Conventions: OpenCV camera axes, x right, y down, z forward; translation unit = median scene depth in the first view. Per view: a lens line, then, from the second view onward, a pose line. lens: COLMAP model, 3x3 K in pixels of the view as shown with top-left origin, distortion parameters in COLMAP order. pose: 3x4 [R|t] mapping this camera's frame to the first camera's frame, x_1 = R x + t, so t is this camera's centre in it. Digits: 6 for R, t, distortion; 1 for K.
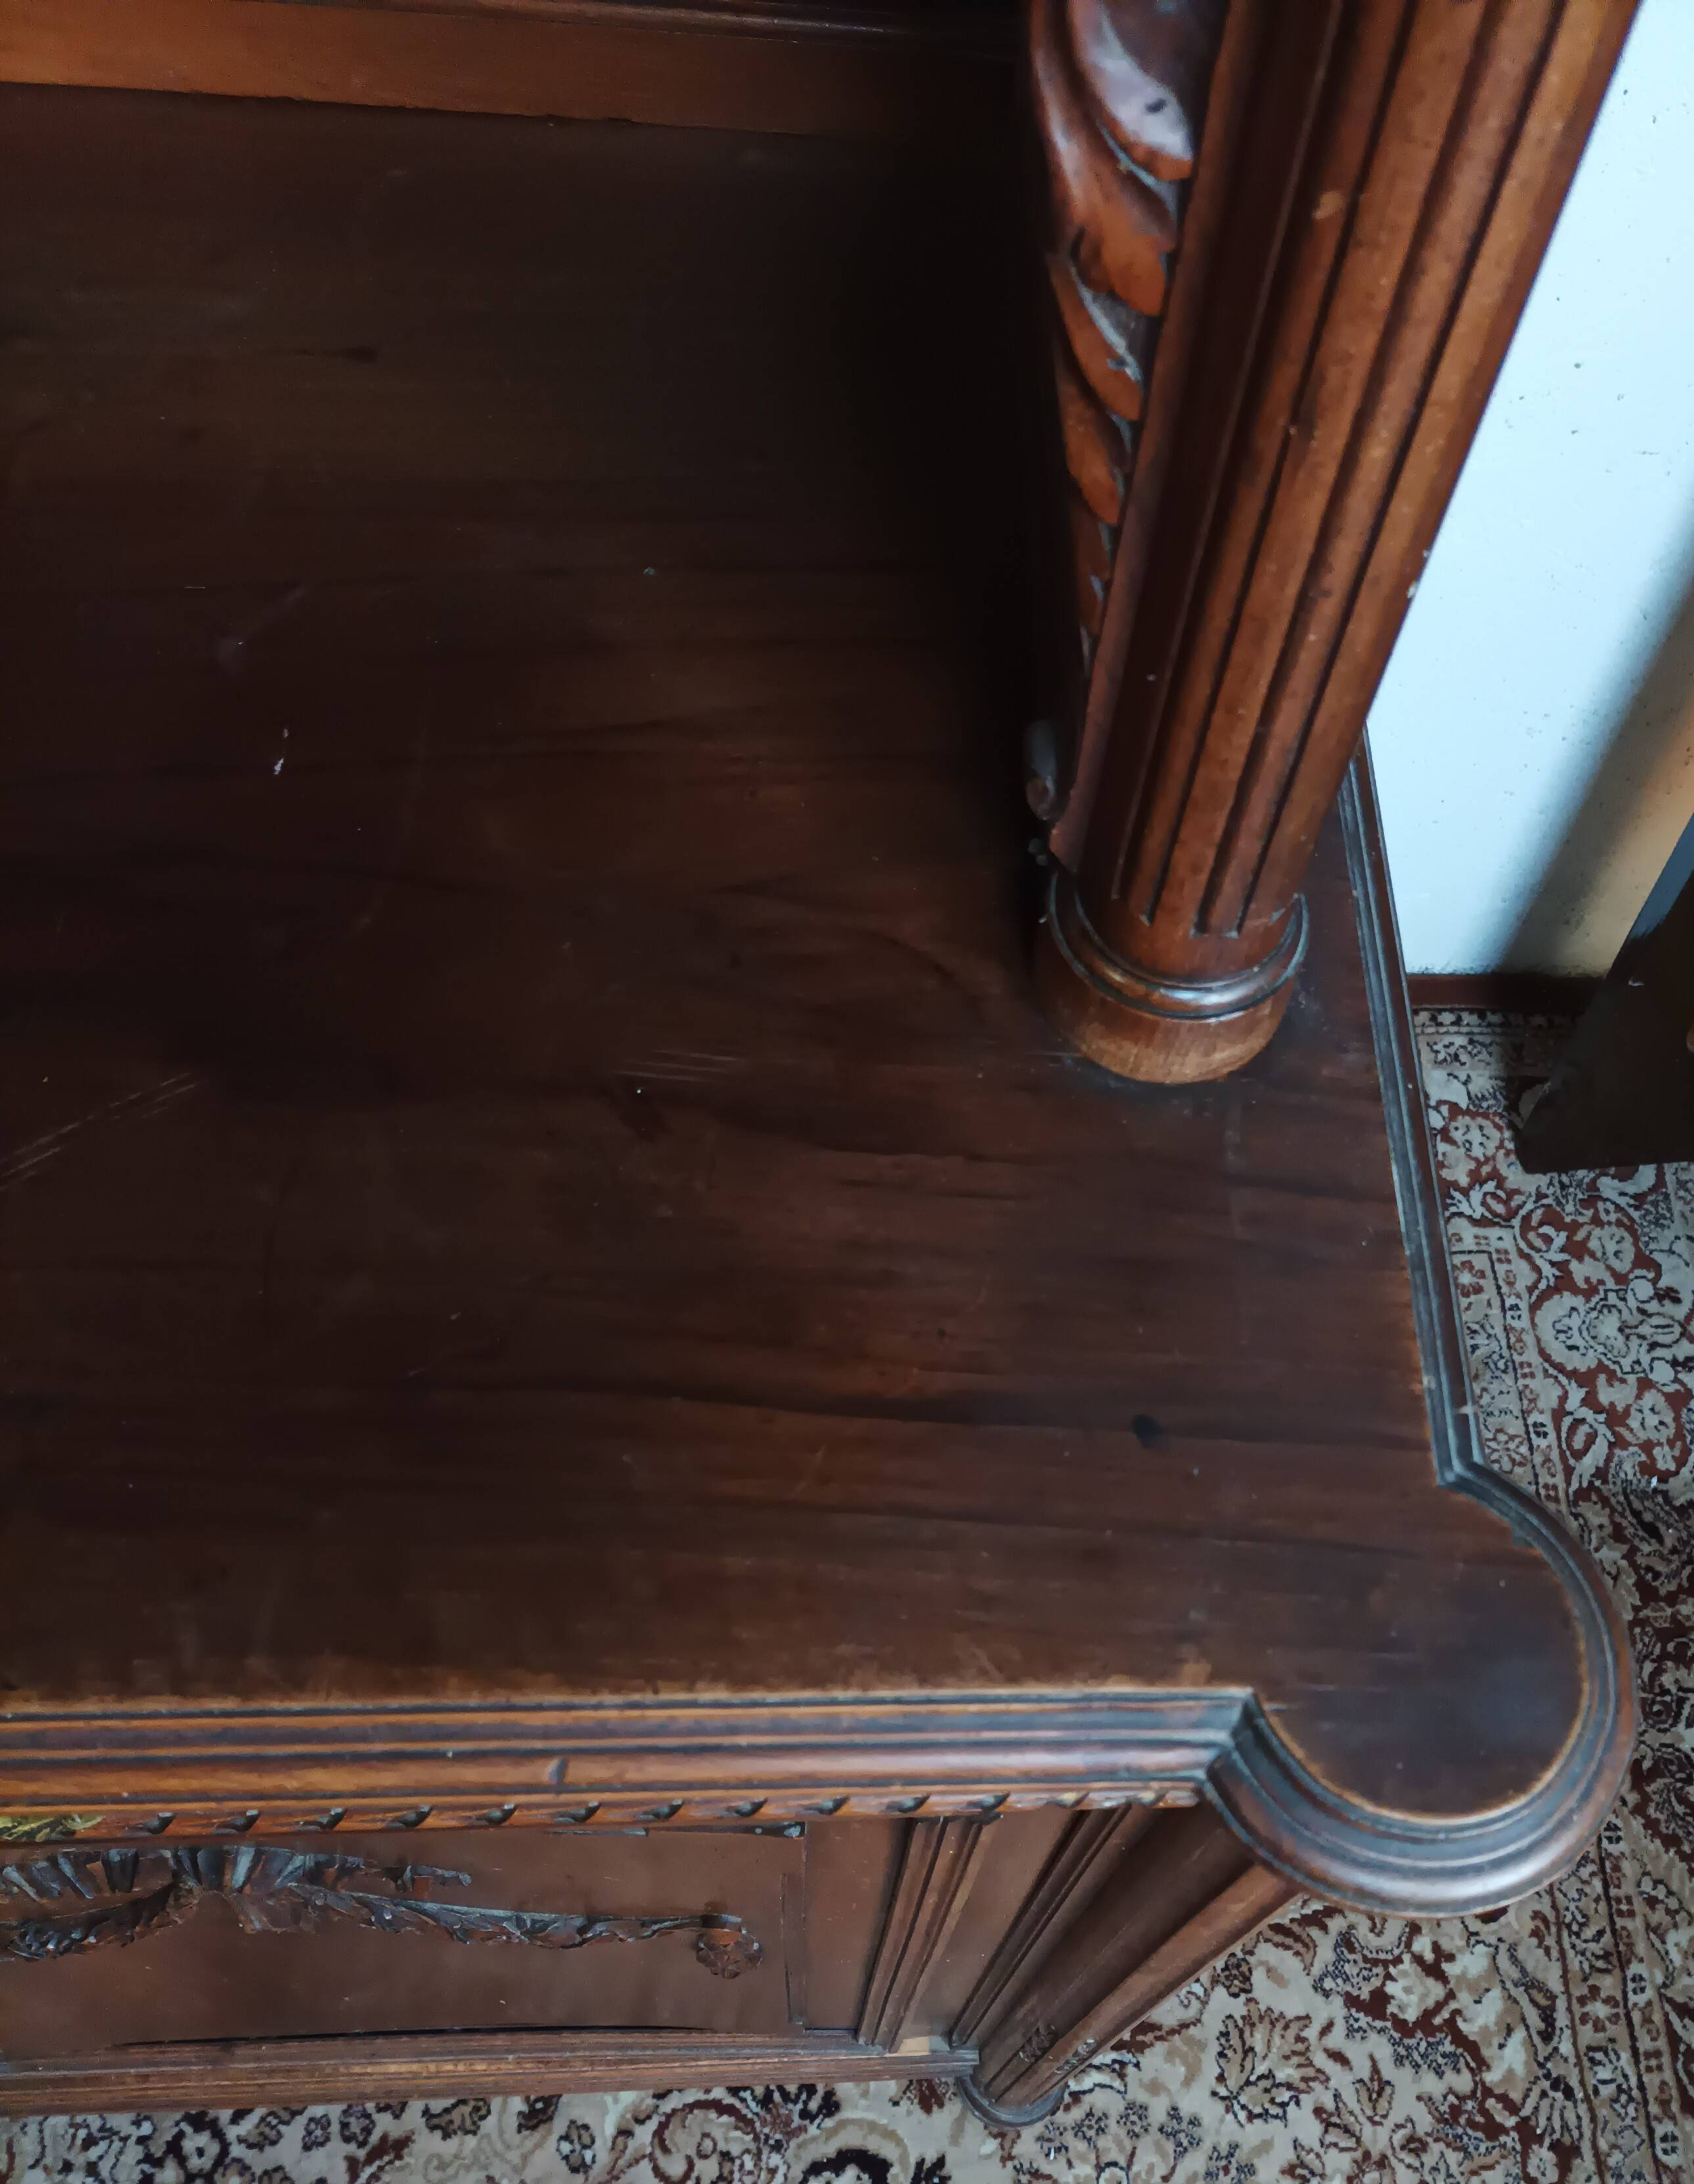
lens RADIAL K [[1947.6, 0, 981.7], [0, 1947.6, 1313.1], [0, 0, 1]] dist [0.018892, -0.009001]
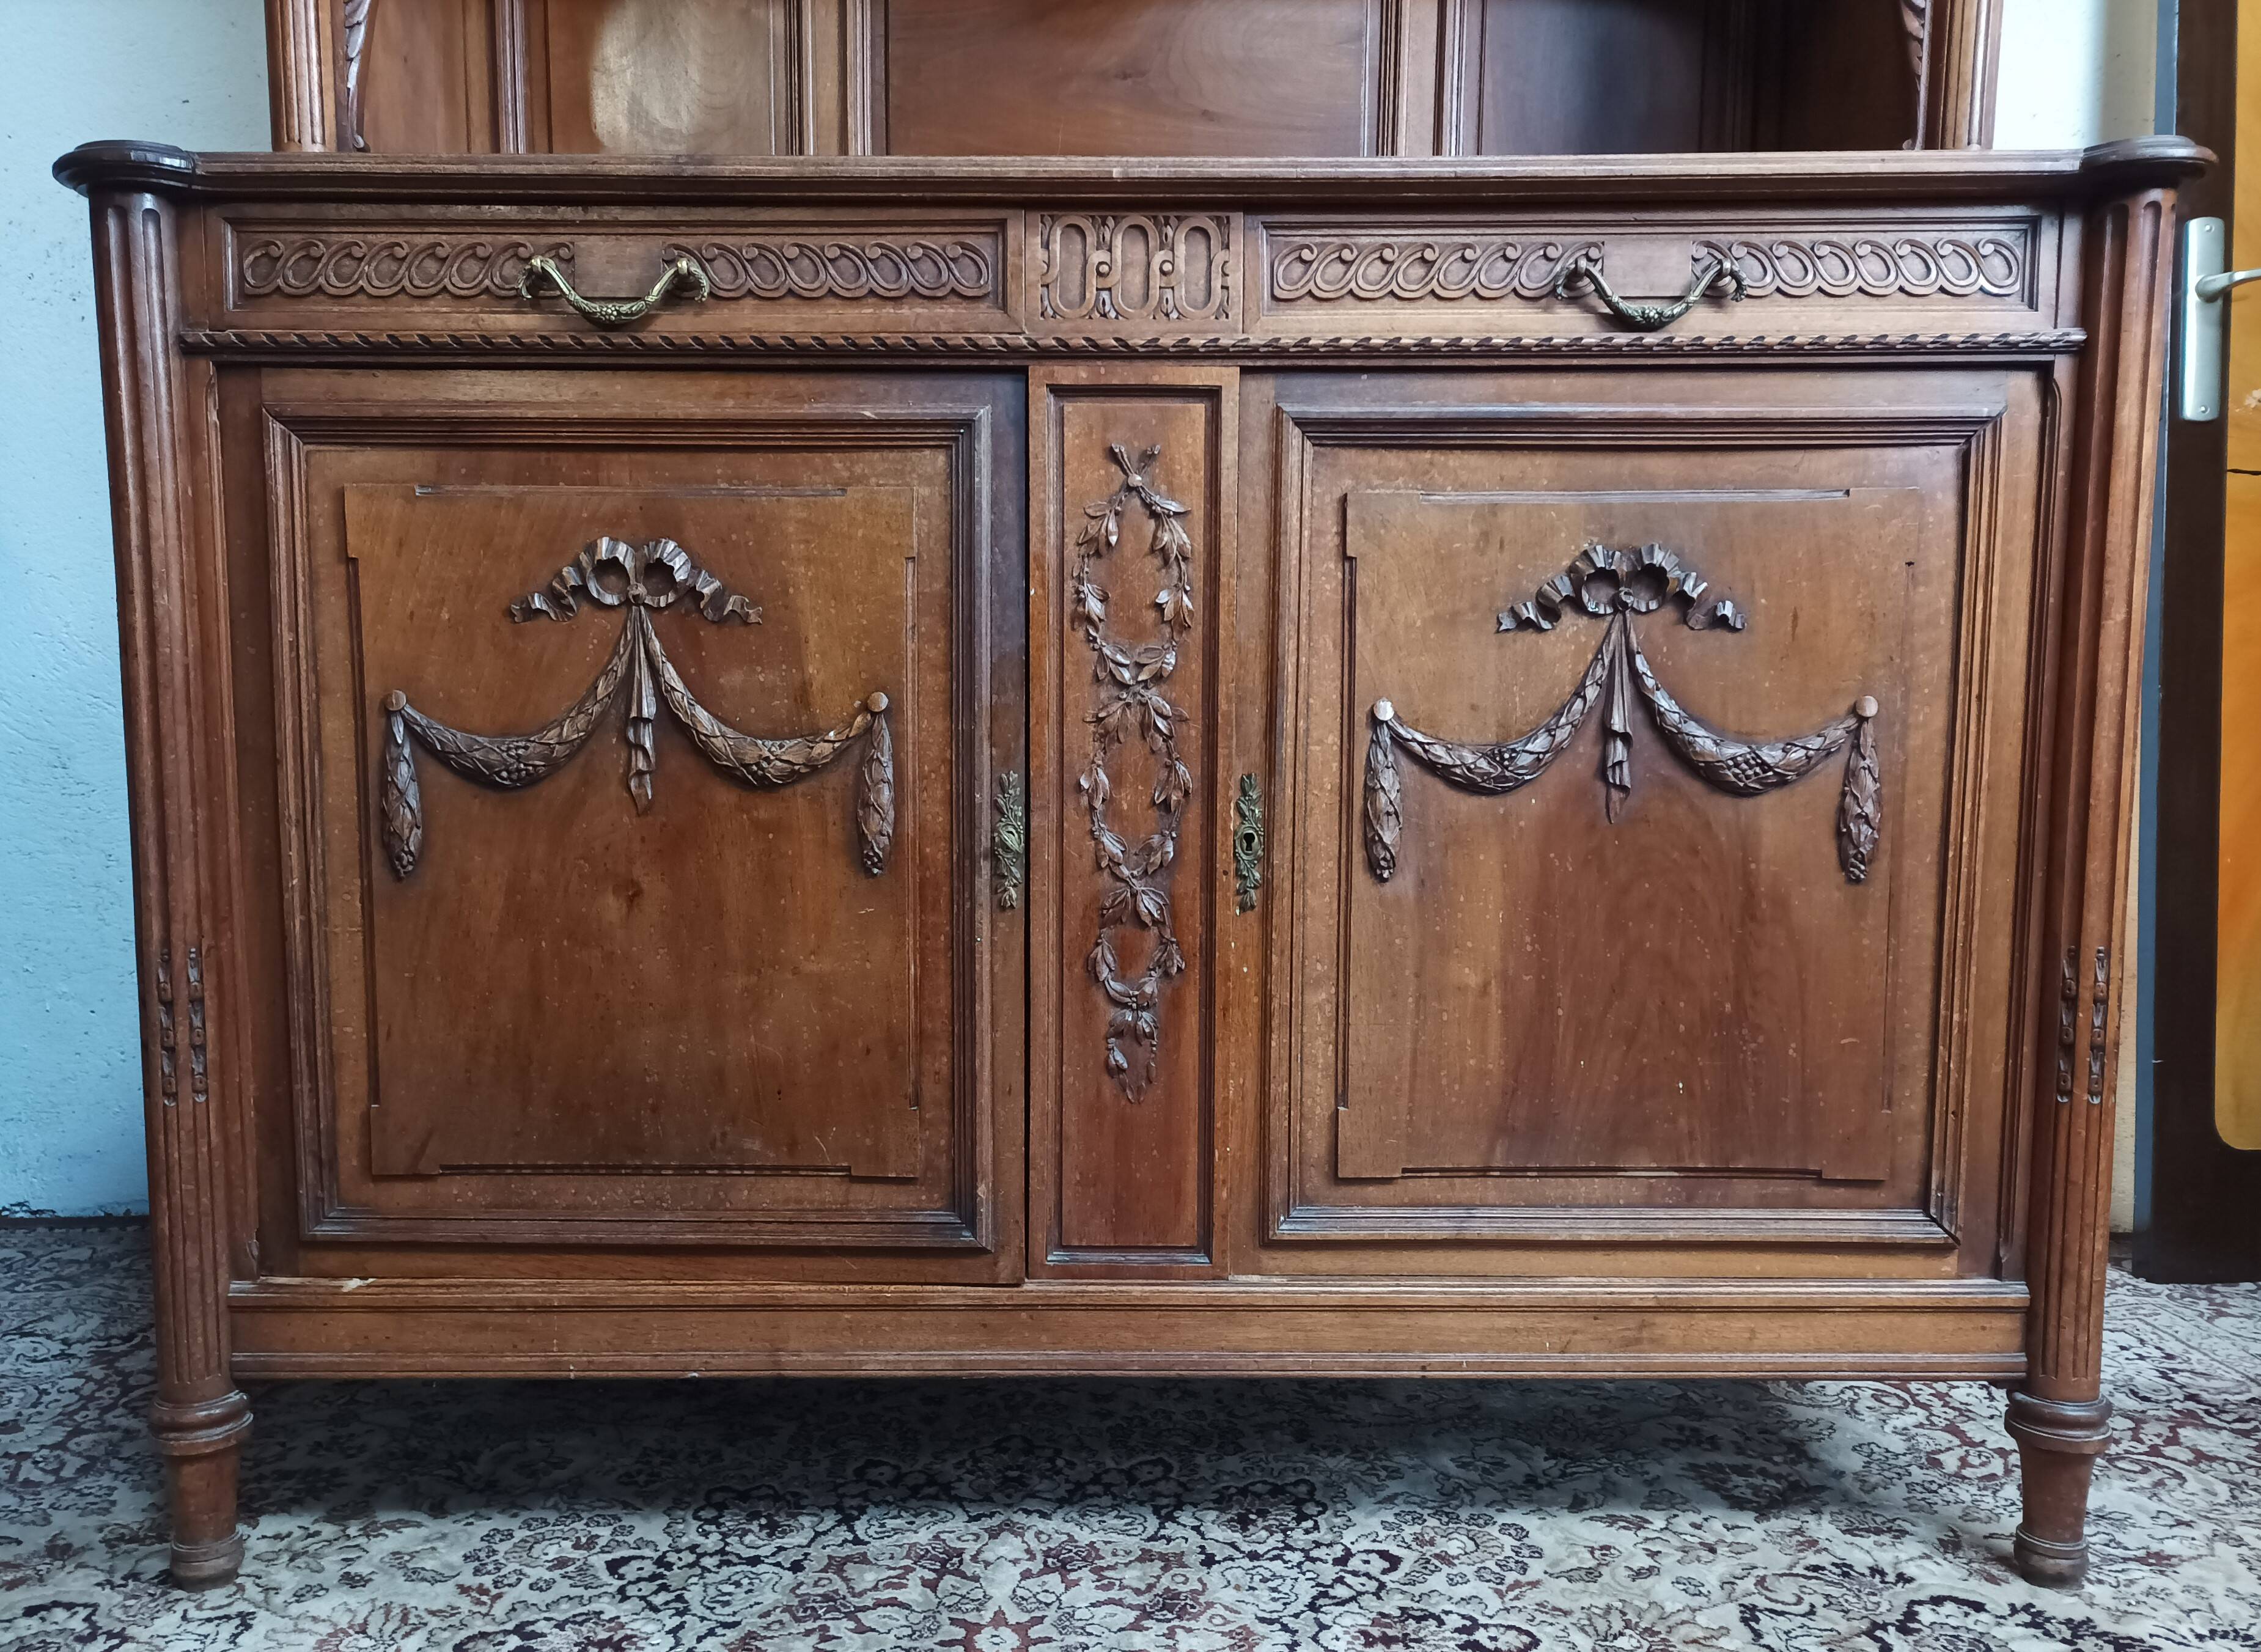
lens RADIAL K [[1800.9, 0, 1089.3], [0, 1800.9, 912.7], [0, 0, 1]] dist [0.050492, -0.047615]
pose [[0.995658, -0.078579, -0.049895, -0.456282], [-0.000034, 0.535731, -0.844389, 1.072718], [0.093082, 0.840725, 0.533402, 0.083467]]
